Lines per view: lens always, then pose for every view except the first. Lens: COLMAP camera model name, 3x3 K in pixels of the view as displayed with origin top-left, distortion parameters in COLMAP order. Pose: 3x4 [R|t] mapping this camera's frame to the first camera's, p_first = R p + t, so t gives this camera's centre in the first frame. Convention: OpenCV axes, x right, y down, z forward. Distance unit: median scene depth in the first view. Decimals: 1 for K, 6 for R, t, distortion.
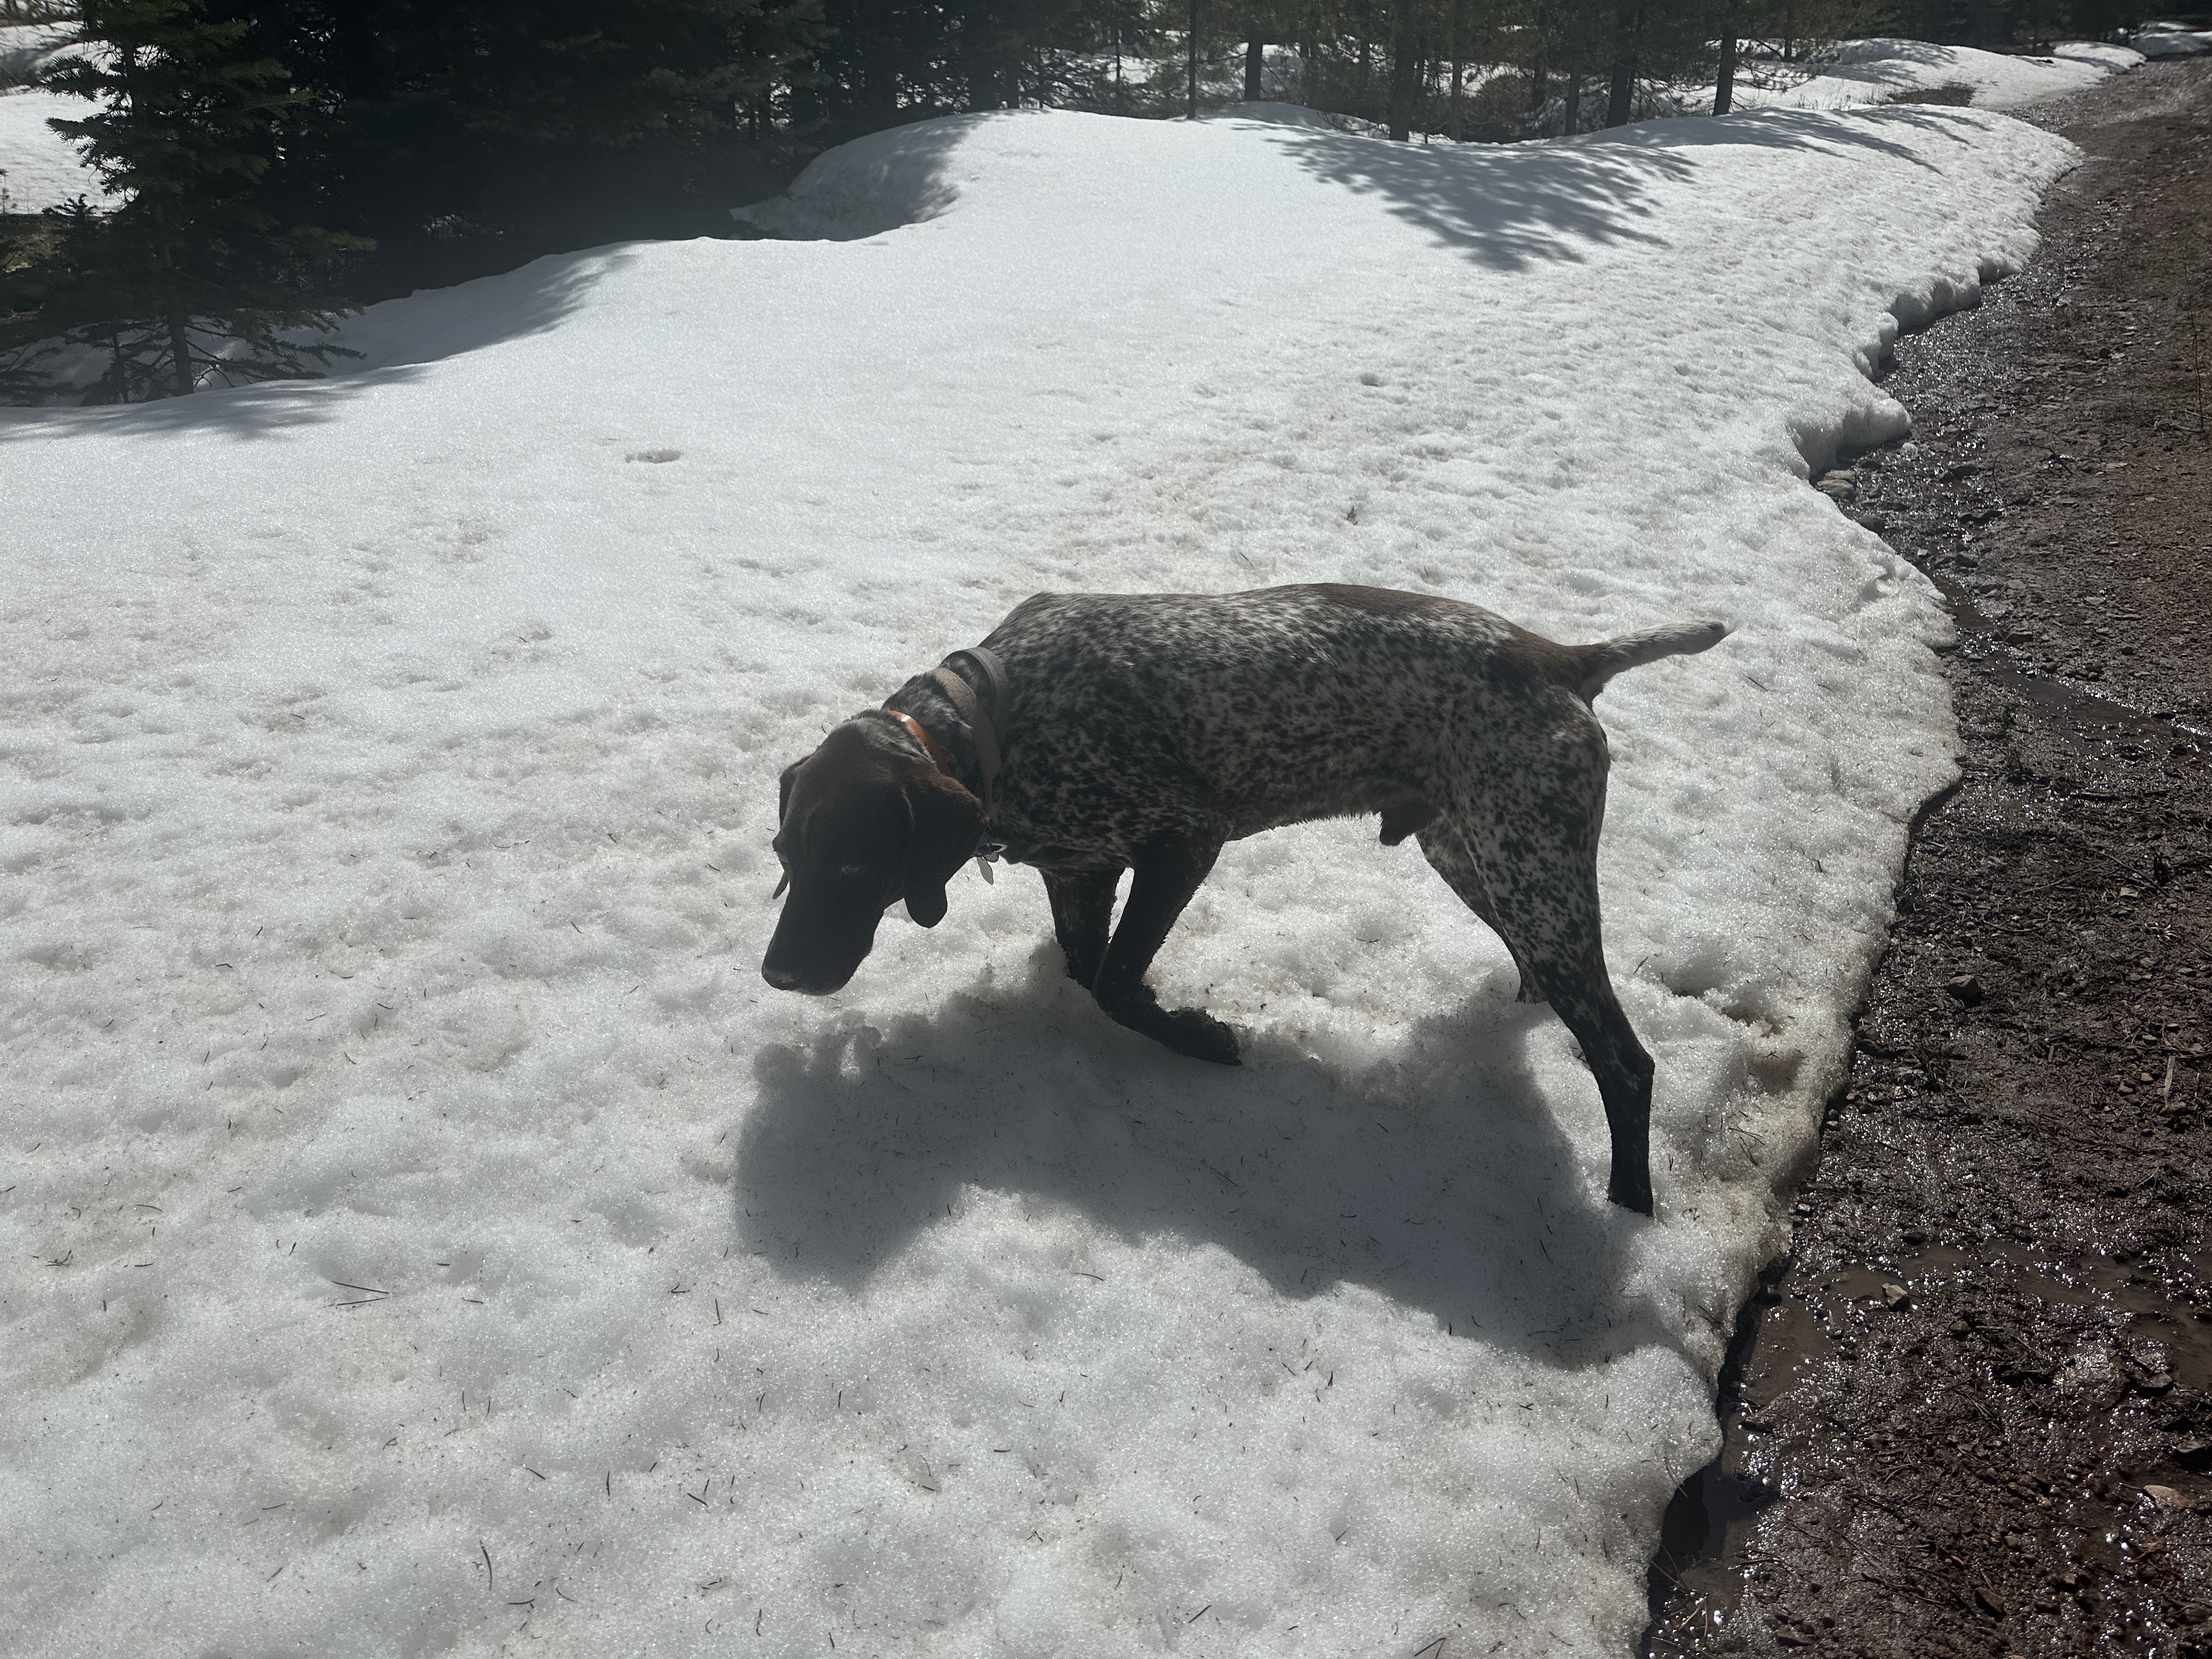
lens RADIAL K [[1566.0, 0, 1106.0], [0, 1566.0, 829.5], [0, 0, 1]] dist [0.011912, -0.021525]
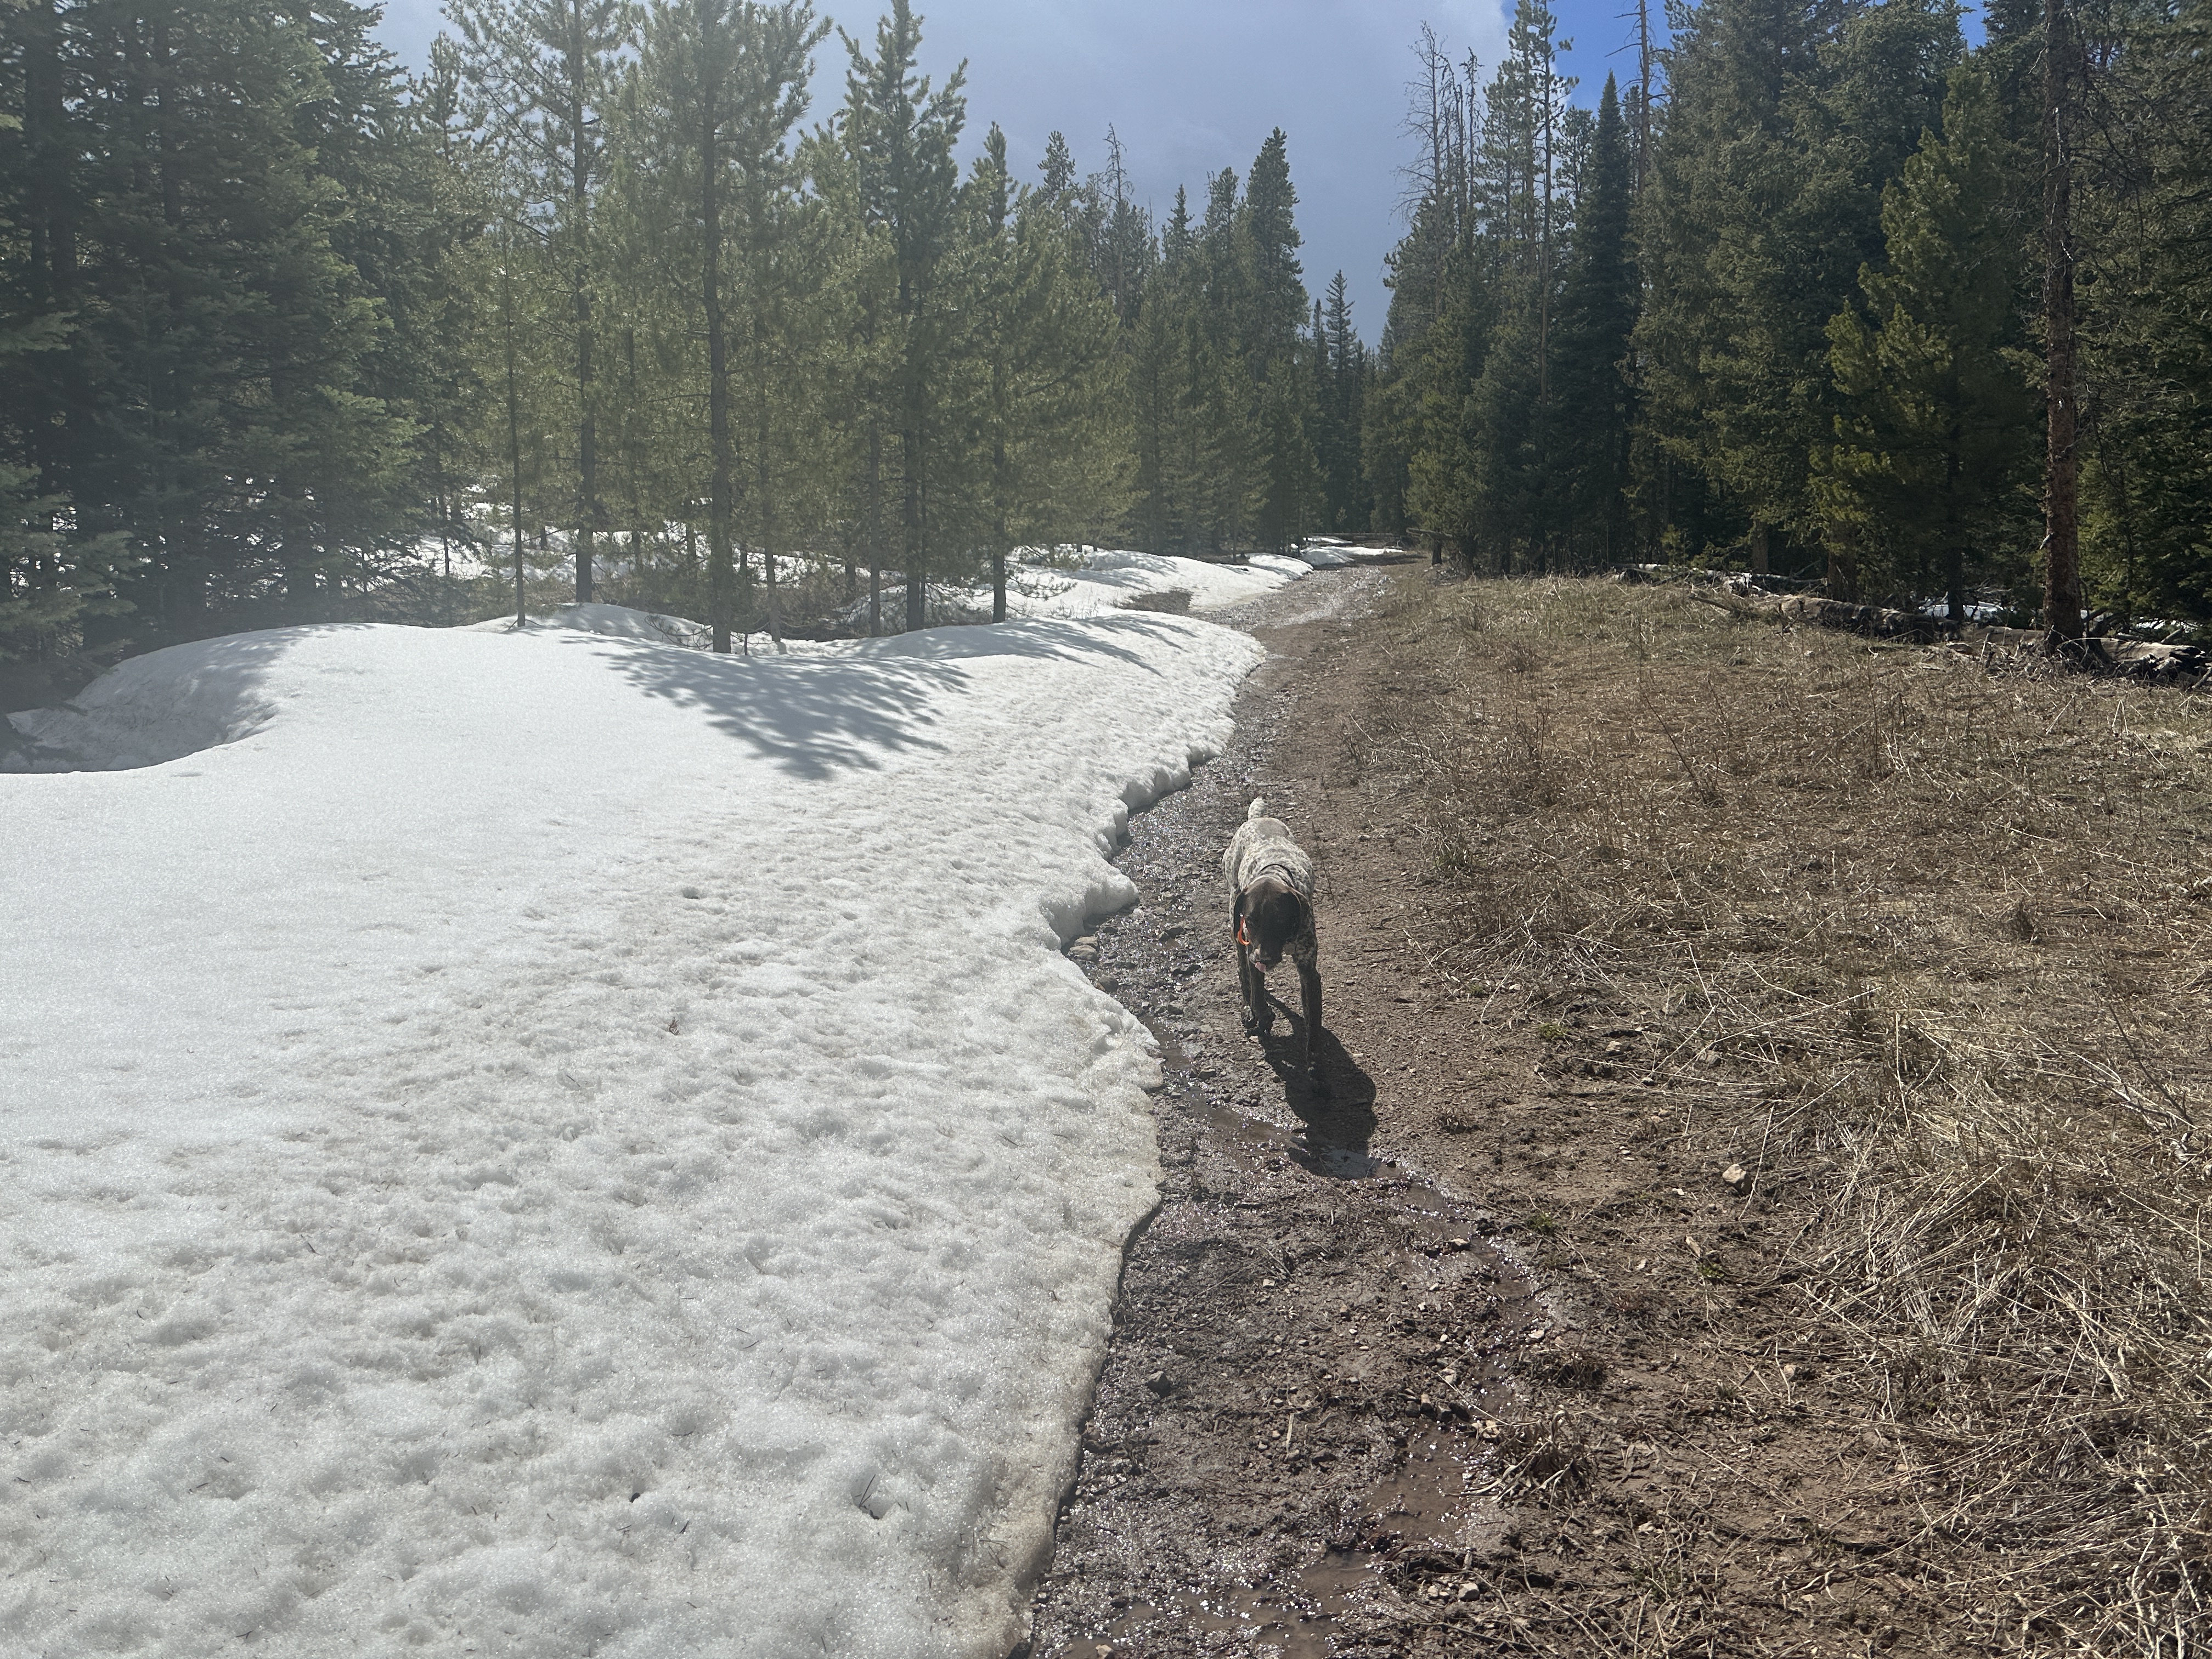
lens RADIAL K [[1520.1, 0, 1106.0], [0, 1520.1, 829.5], [0, 0, 1]] dist [0.081617, -0.082884]
pose [[0.919662, -0.029752, 0.391582, 0.010543], [0.132809, 0.961938, -0.238824, -0.024457], [-0.369573, 0.271643, 0.888609, -0.144564]]
